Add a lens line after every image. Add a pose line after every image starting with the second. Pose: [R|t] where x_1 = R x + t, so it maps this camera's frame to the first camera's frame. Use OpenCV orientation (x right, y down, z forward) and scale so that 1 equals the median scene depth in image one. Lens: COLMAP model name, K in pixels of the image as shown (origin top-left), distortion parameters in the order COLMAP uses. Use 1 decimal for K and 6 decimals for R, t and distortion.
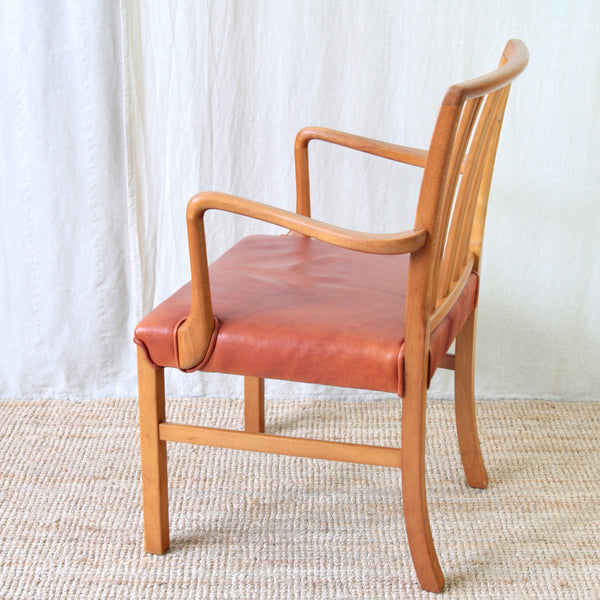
lens RADIAL K [[1220.4, 0, 312.0], [0, 1220.4, 343.7], [0, 0, 1]] dist [-0.072347, 0.054062]
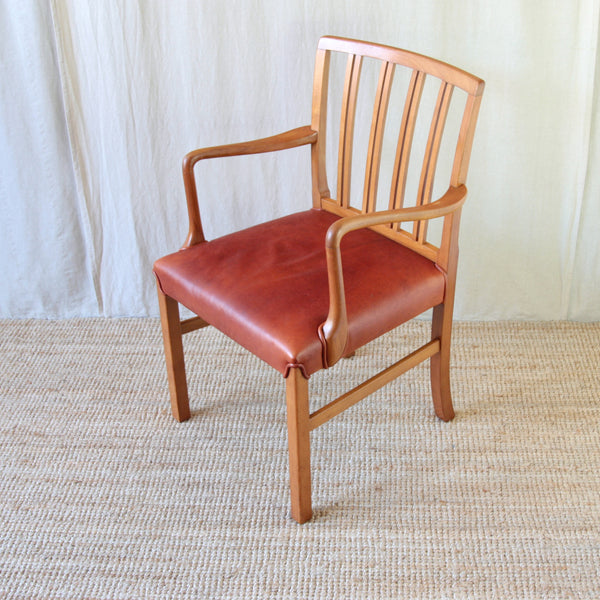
lens RADIAL K [[1018.4, 0, 310.0], [0, 1018.4, 322.6], [0, 0, 1]] dist [-0.110354, 0.020730]
pose [[0.996378, 0.002742, -0.084986, 0.190701], [0.009597, 0.989467, 0.144441, -0.114737], [0.084487, -0.144734, 0.985857, -0.049382]]
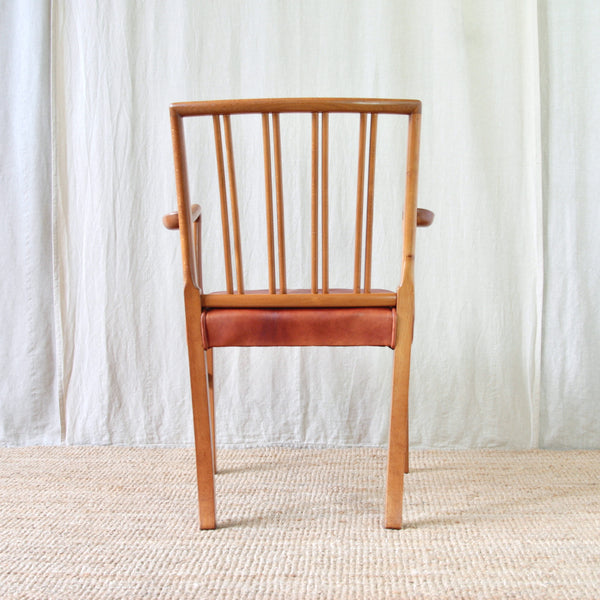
lens RADIAL K [[1037.6, 0, 316.4], [0, 1037.6, 317.7], [0, 0, 1]] dist [-0.116238, 0.063446]
pose [[0.998249, -0.013813, -0.057525, 0.204730], [-0.004845, 0.950003, -0.312202, 0.275017], [0.058961, 0.311934, 0.948273, -0.039686]]
